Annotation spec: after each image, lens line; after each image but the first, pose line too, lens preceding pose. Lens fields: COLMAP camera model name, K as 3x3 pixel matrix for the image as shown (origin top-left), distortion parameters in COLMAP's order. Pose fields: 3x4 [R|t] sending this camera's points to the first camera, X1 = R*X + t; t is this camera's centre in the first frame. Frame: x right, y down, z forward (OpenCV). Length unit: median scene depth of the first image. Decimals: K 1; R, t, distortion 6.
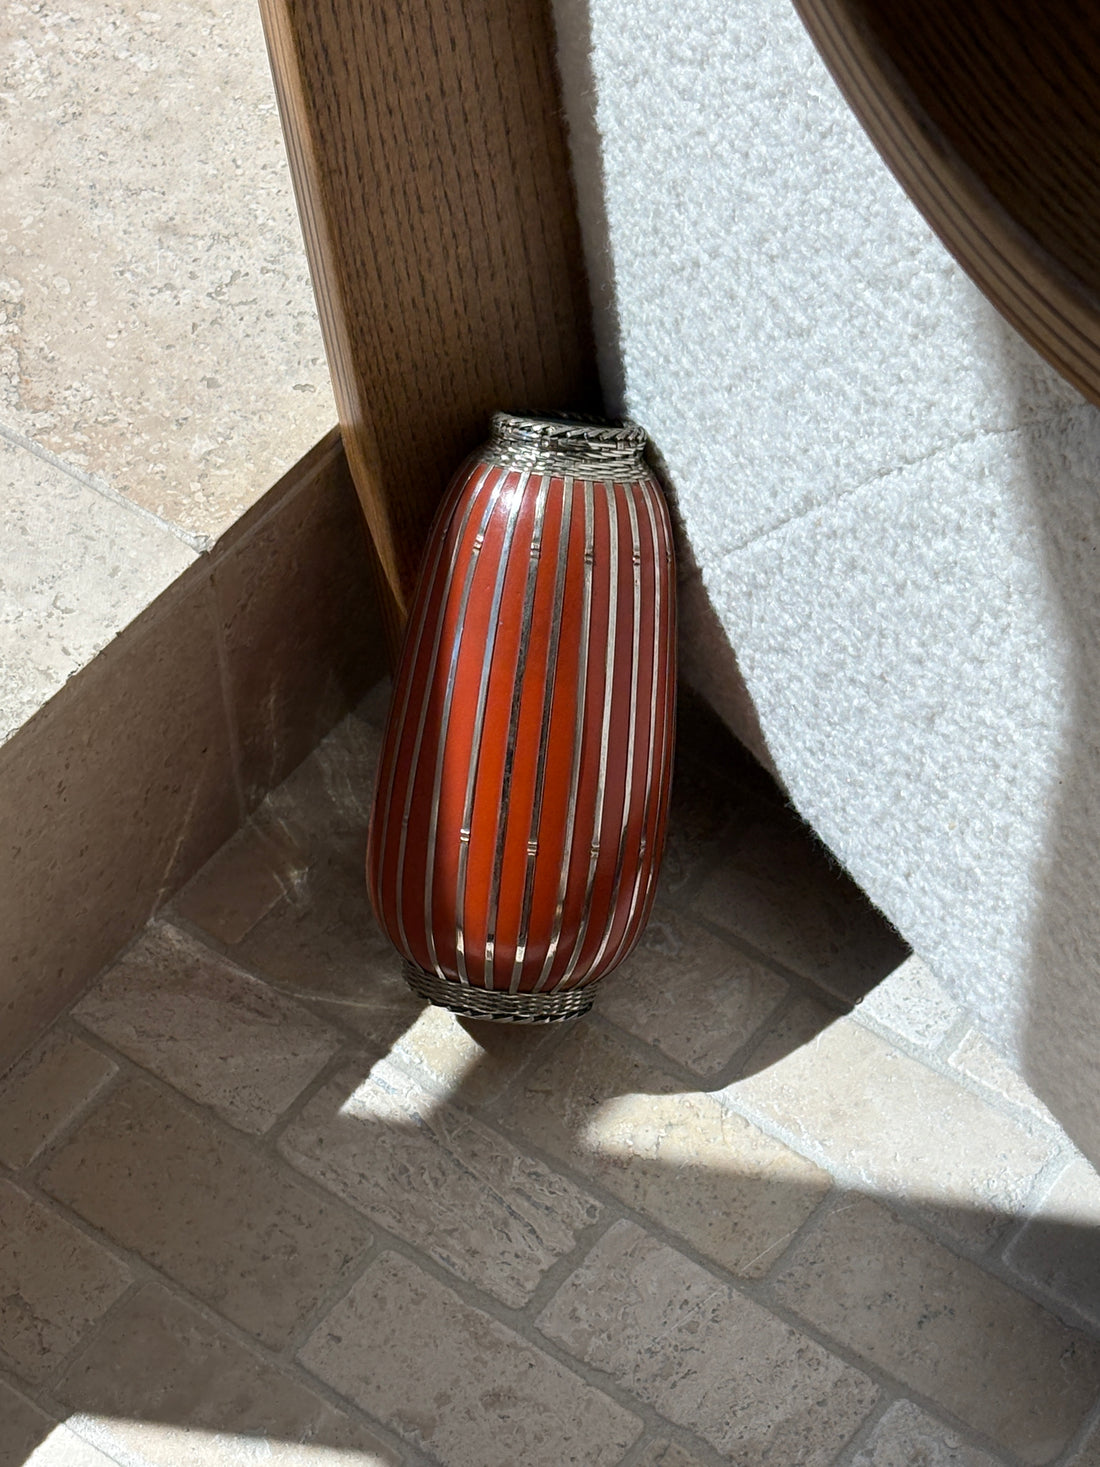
lens RADIAL K [[3584.7, 0, 582.2], [0, 3584.7, 733.4], [0, 0, 1]] dist [0.383370, -1.601357]
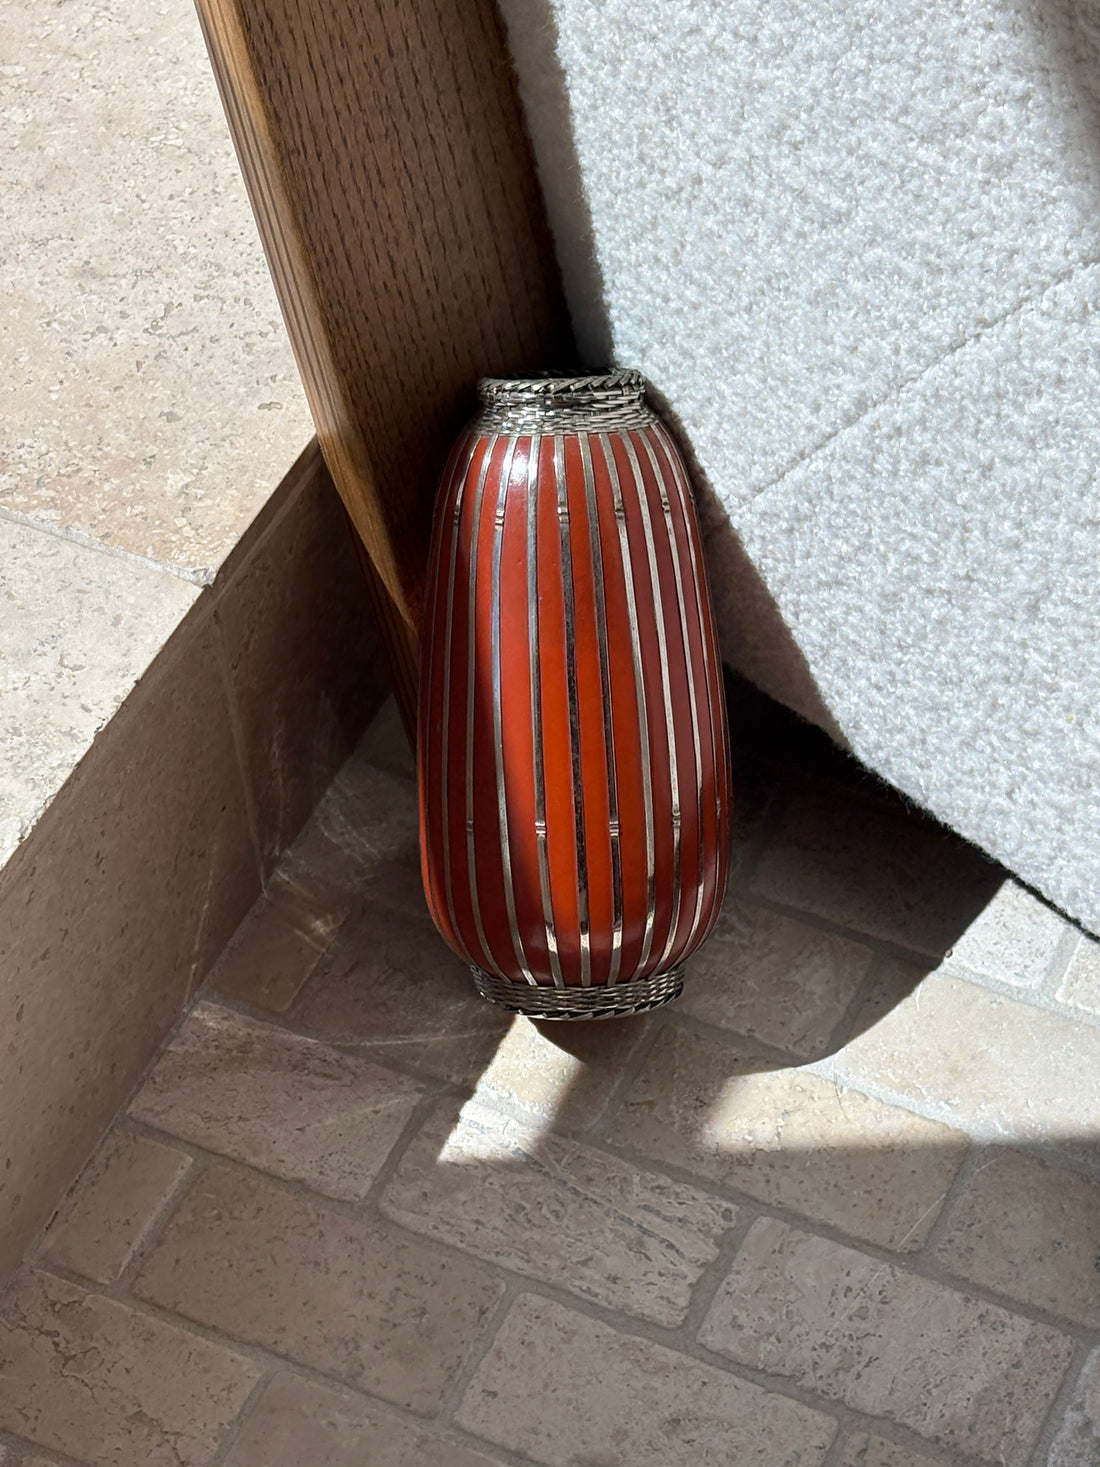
lens RADIAL K [[3584.7, 0, 582.2], [0, 3584.7, 733.4], [0, 0, 1]] dist [0.383370, -1.601357]
pose [[0.981762, -0.167779, 0.089403, -0.099848], [0.172214, 0.984059, -0.044397, 0.045921], [-0.080529, 0.058984, 0.995006, 0.065263]]
